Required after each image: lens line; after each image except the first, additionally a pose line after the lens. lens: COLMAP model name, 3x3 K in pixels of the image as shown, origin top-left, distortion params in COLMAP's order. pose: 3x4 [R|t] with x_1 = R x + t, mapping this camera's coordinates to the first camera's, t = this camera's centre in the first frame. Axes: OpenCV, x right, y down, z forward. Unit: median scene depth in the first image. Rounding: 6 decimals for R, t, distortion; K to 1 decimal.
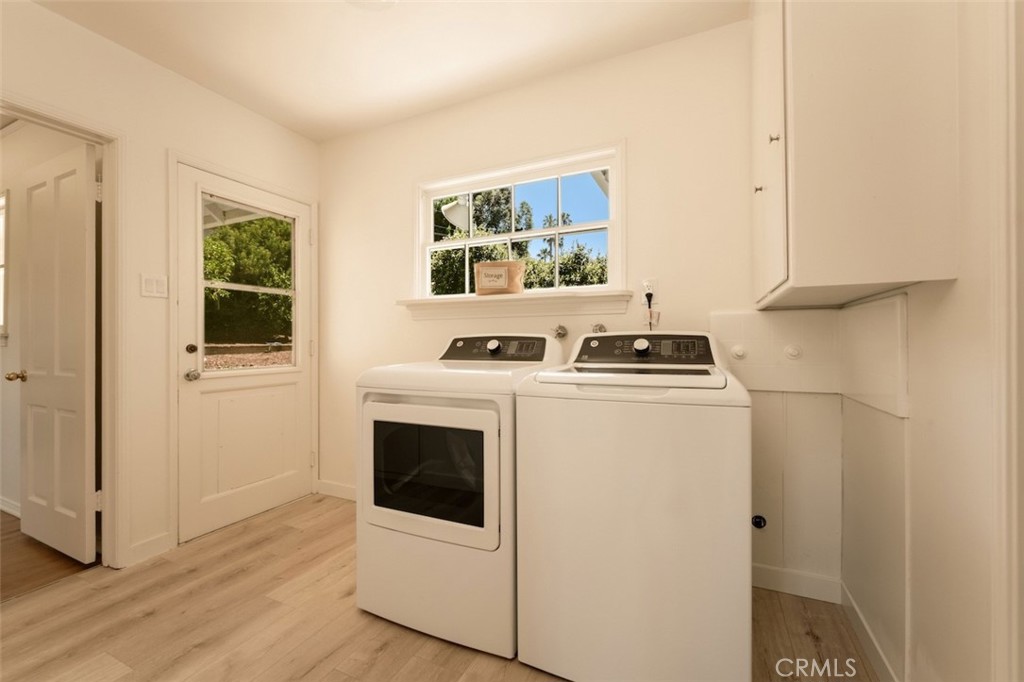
lens RADIAL K [[420.4, 0, 512.0], [0, 420.4, 341.0], [0, 0, 1]] dist [-0.001220, -0.000041]
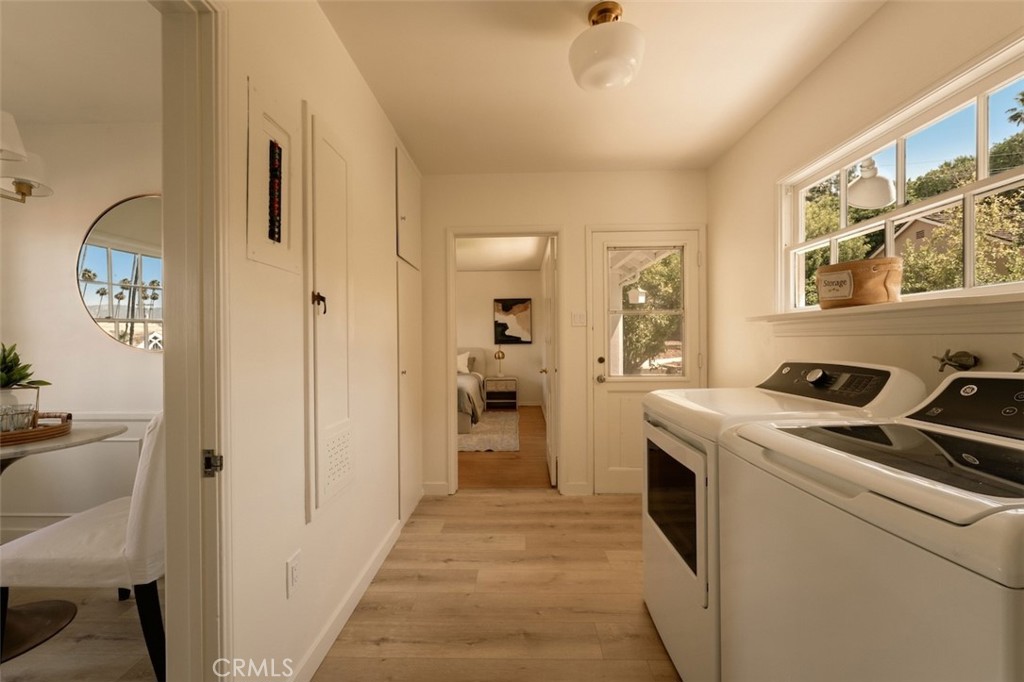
lens RADIAL K [[404.3, 0, 512.0], [0, 404.3, 341.0], [0, 0, 1]] dist [0.000394, -0.000300]
pose [[0.412294, 0.002771, -0.911047, 0.408885], [0.005712, 0.999968, 0.005626, -0.062822], [0.911033, -0.007524, 0.412264, 0.181141]]
